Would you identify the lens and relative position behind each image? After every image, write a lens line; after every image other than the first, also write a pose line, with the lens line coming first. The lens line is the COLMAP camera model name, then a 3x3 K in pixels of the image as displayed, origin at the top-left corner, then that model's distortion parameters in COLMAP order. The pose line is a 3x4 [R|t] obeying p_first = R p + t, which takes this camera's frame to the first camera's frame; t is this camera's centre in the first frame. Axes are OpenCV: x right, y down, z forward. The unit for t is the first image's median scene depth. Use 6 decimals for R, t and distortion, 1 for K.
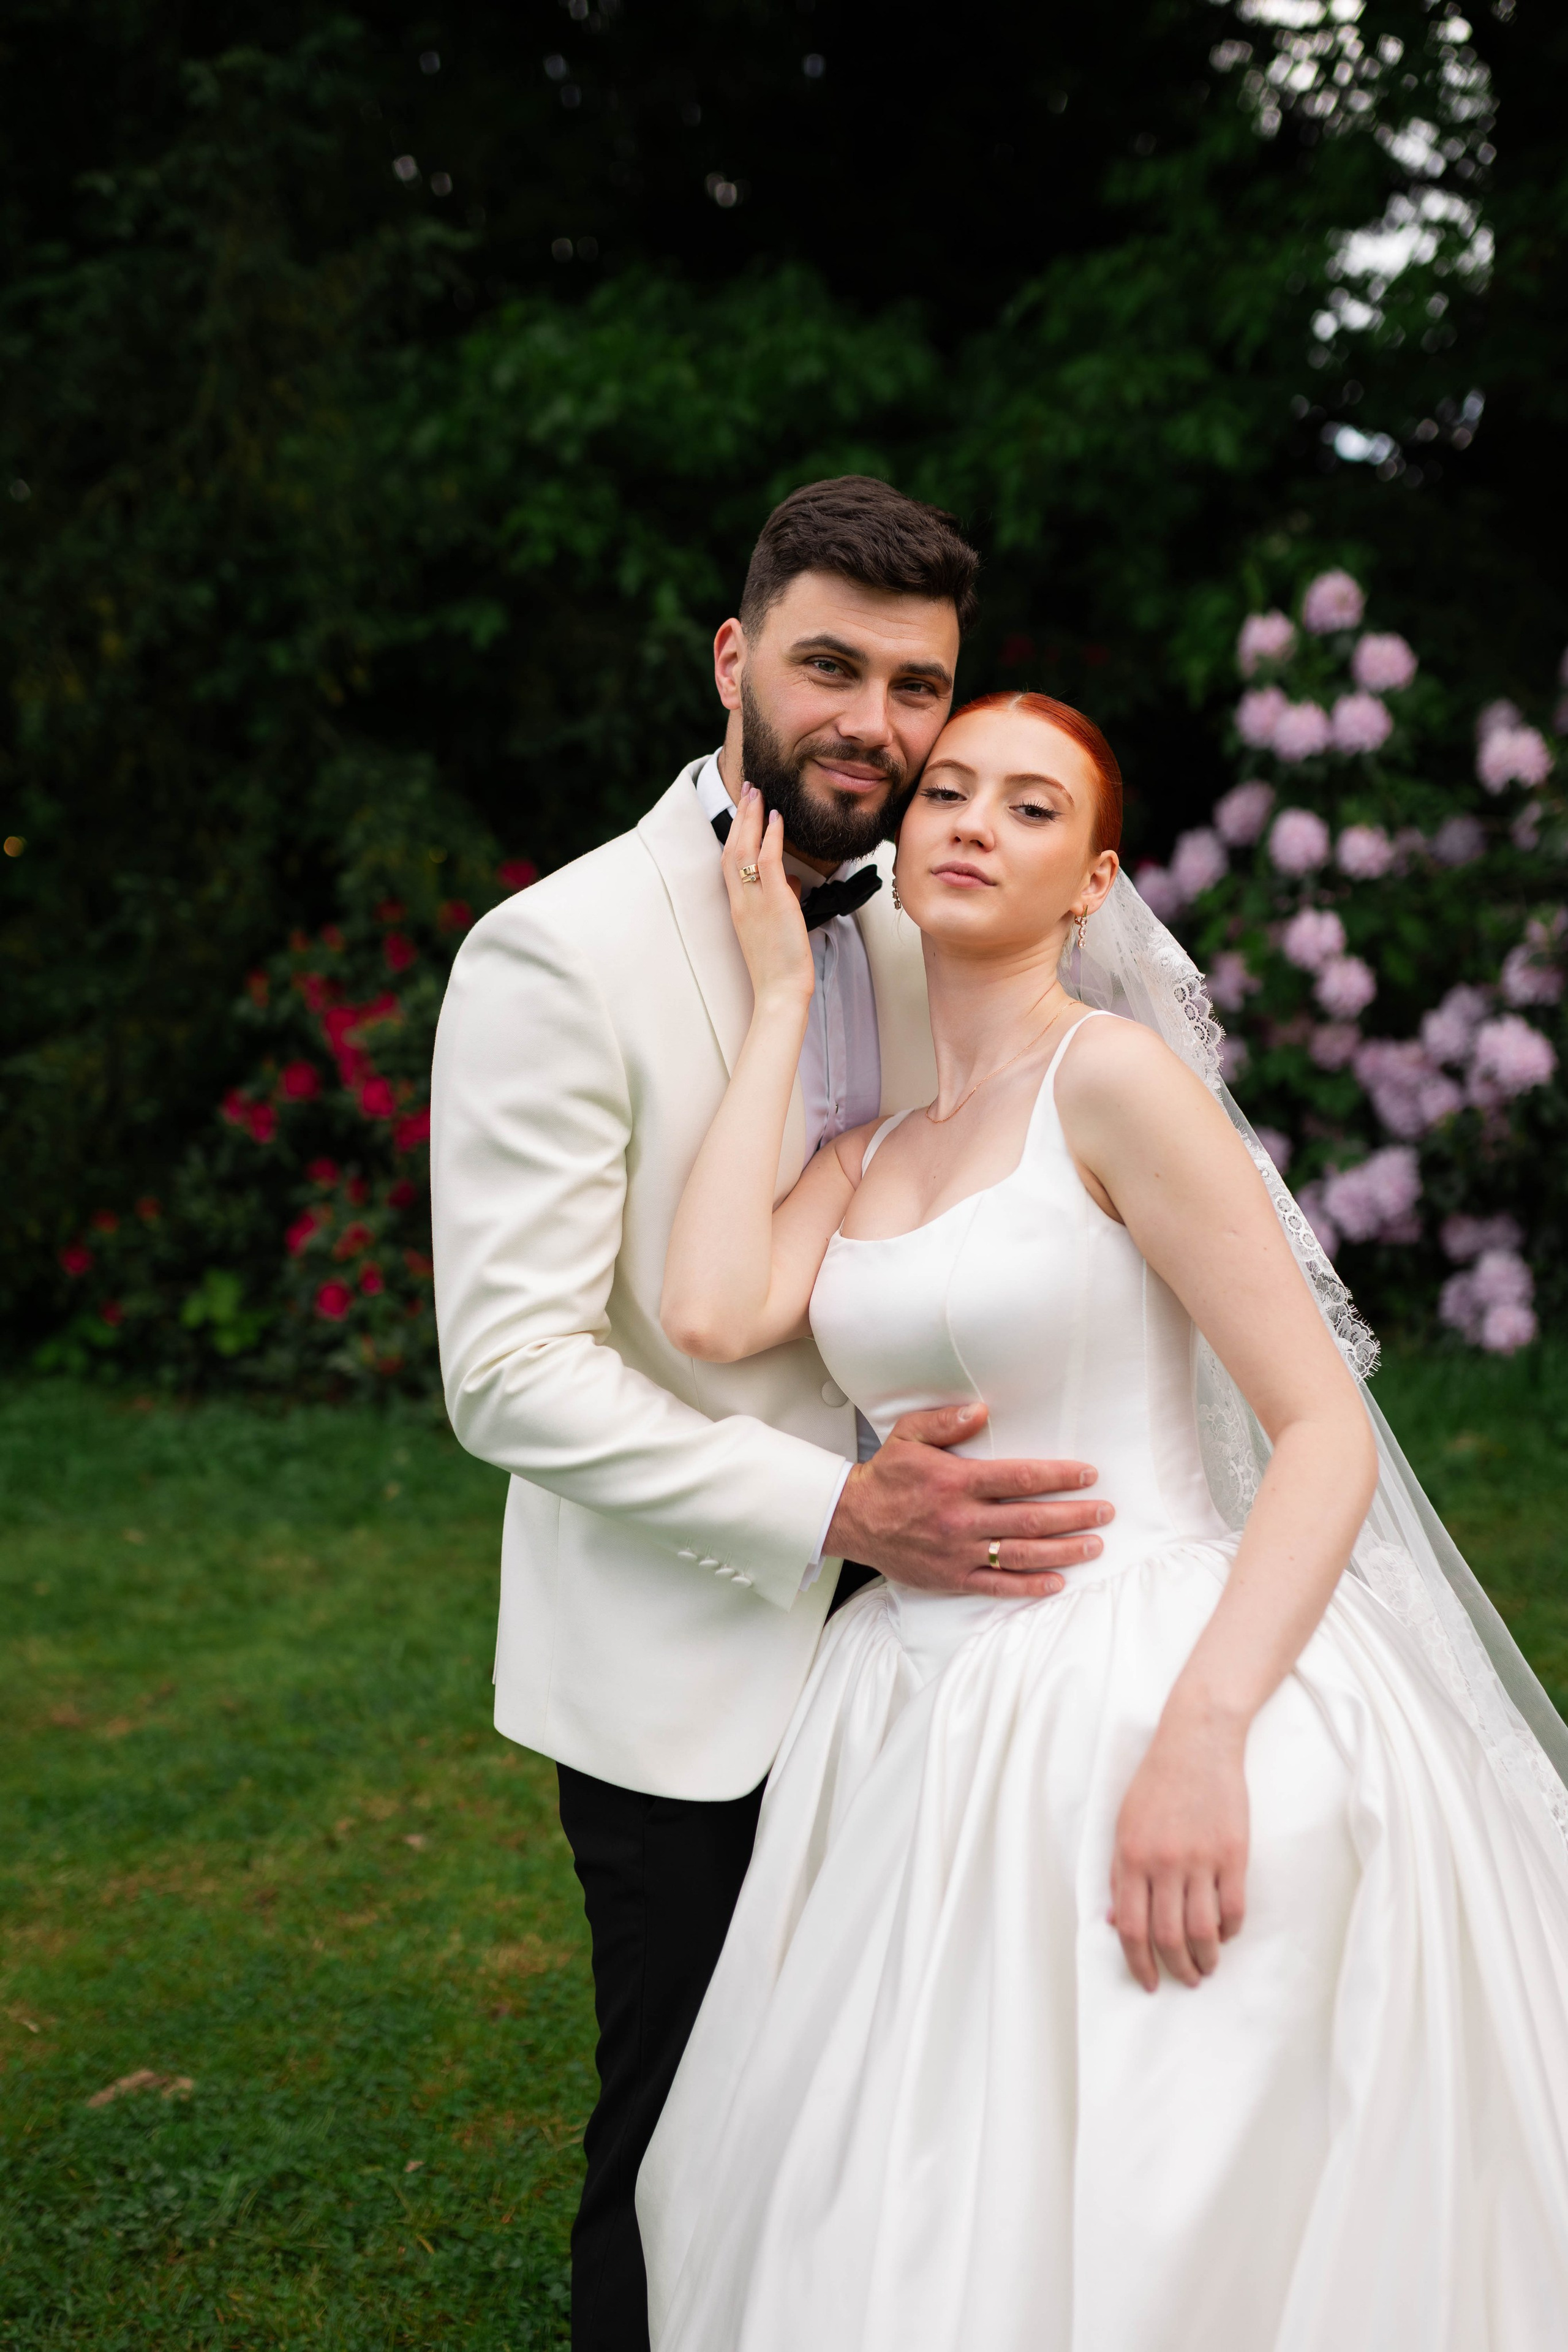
lens RADIAL K [[2718.7, 0, 784.0], [0, 2718.7, 1176.0], [0, 0, 1]] dist [0.106071, -0.025766]
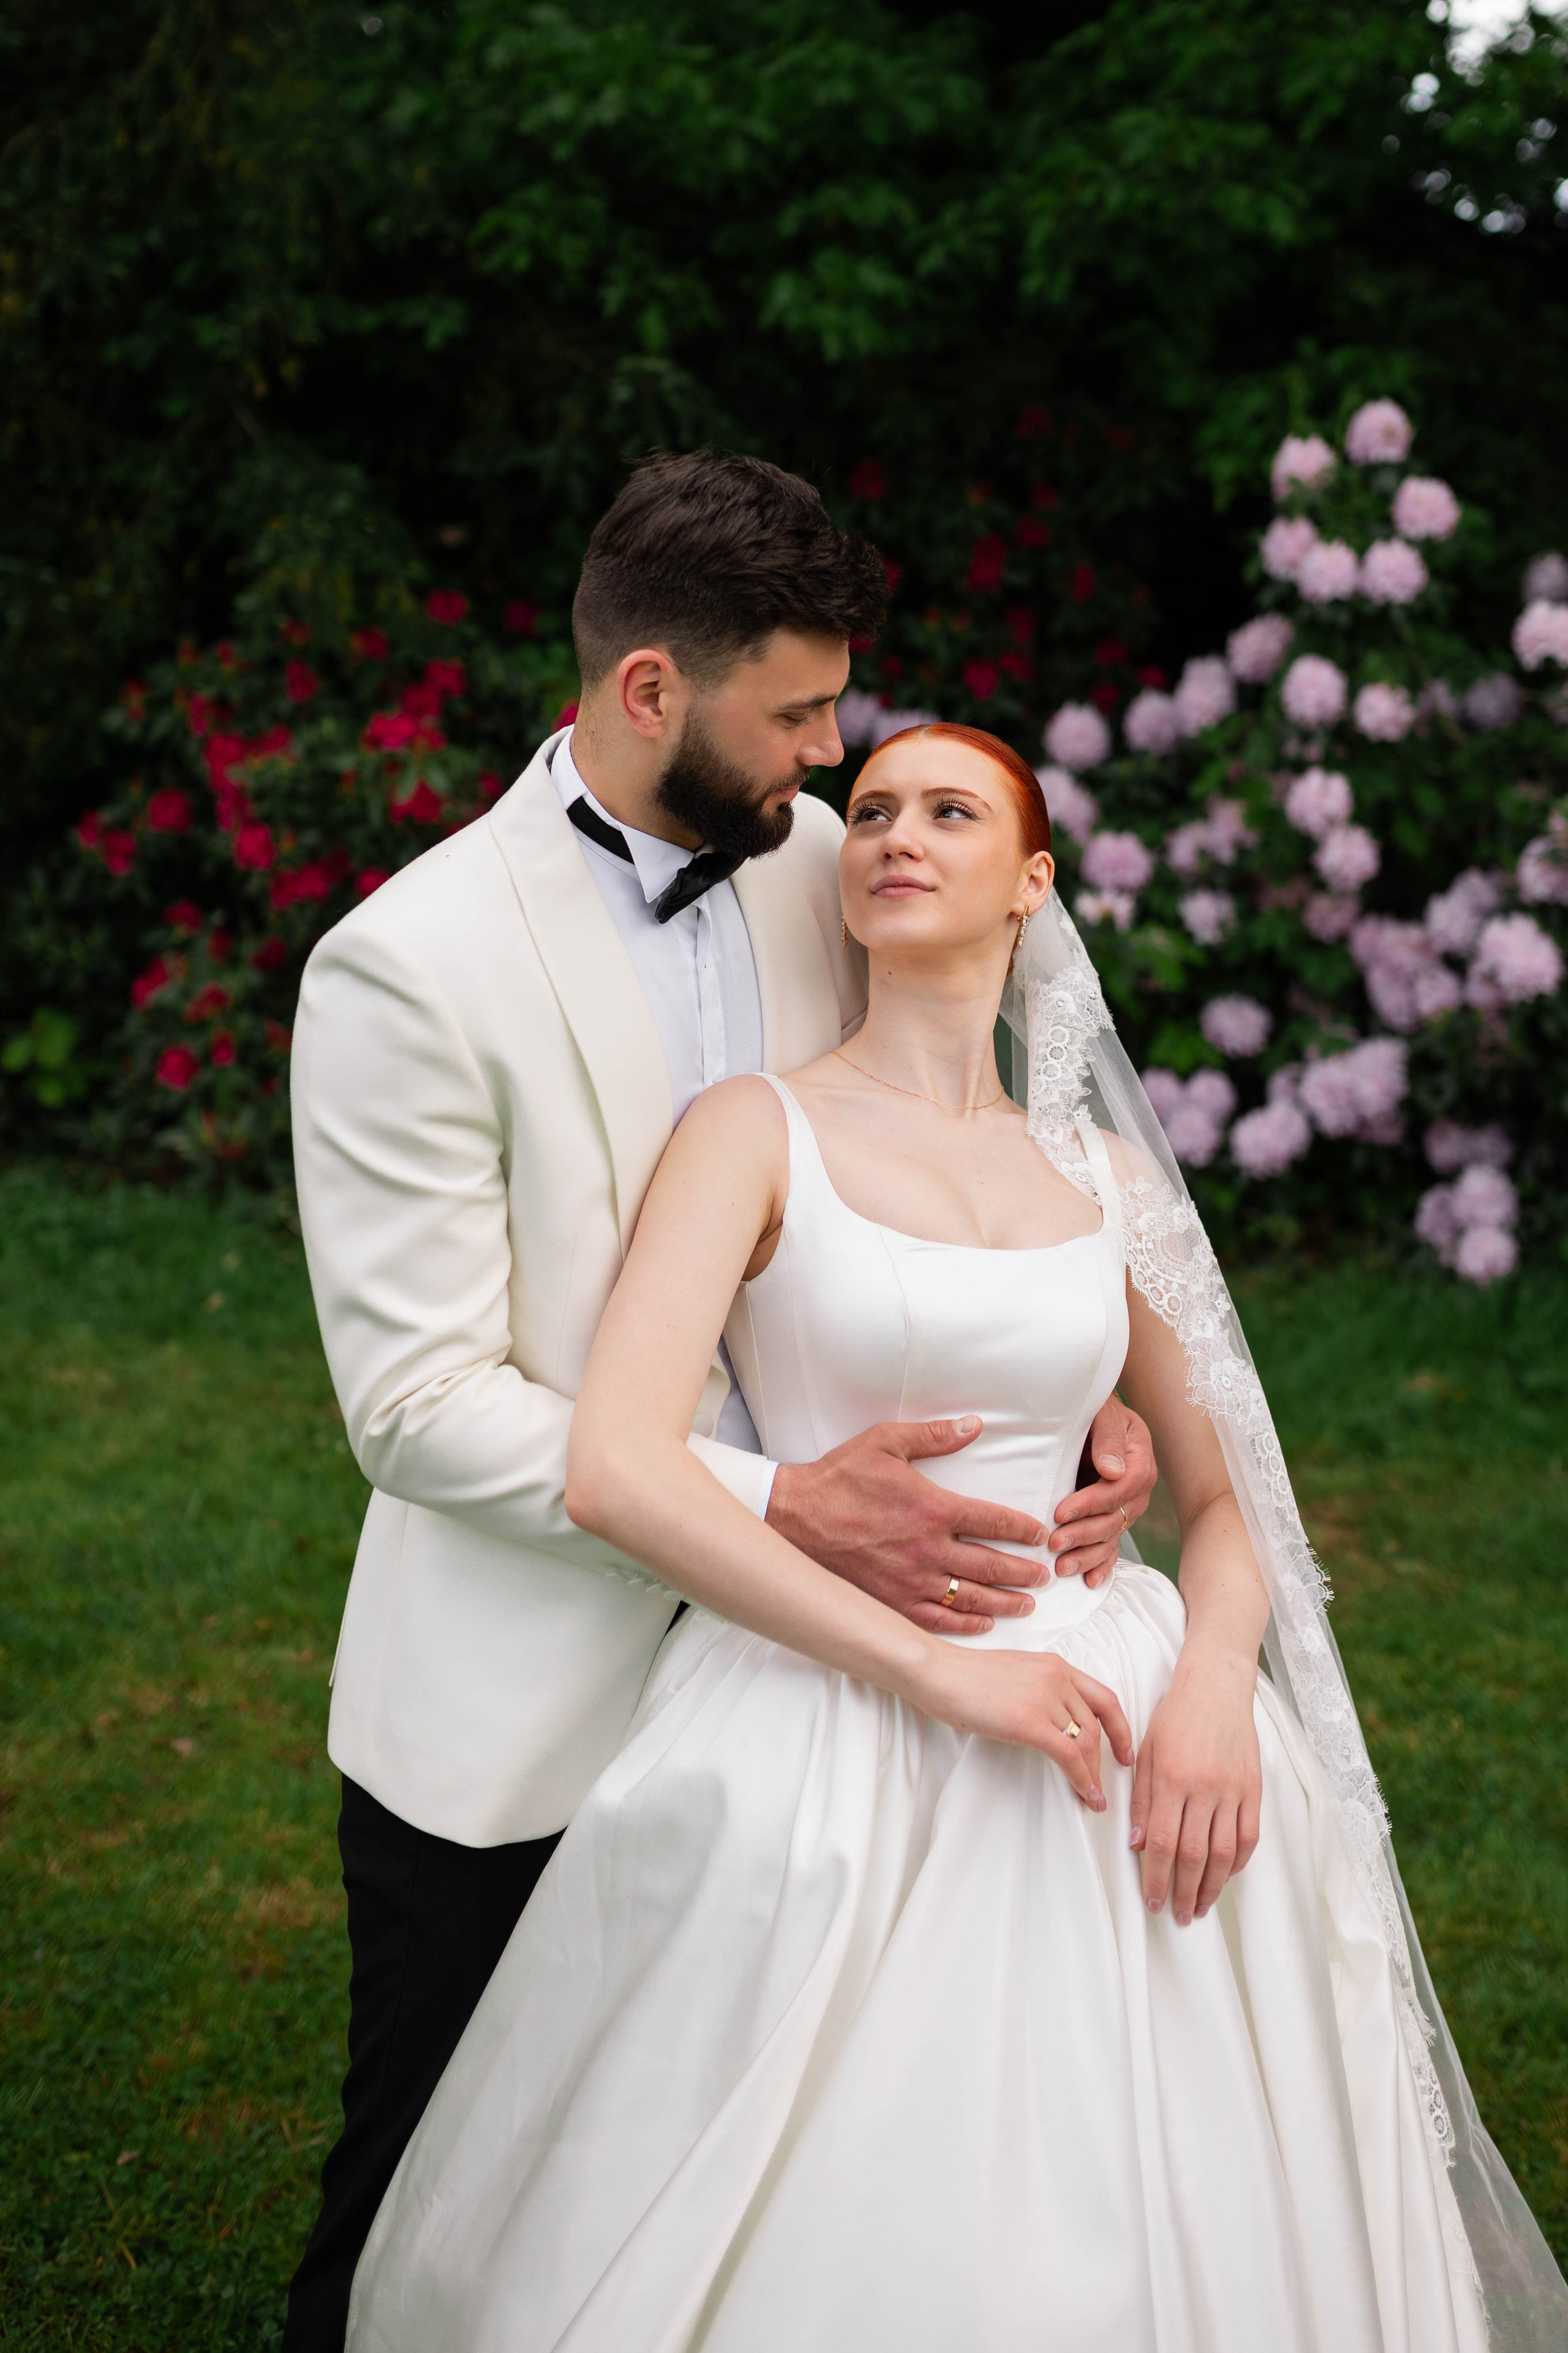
lens RADIAL K [[2719.7, 0, 784.0], [0, 2719.7, 1176.5], [0, 0, 1]] dist [0.106071, -0.025766]
pose [[0.991531, 0.116478, 0.057446, -0.018570], [-0.112376, 0.991190, -0.070106, 0.118808], [-0.065106, 0.063057, 0.995884, 0.117968]]
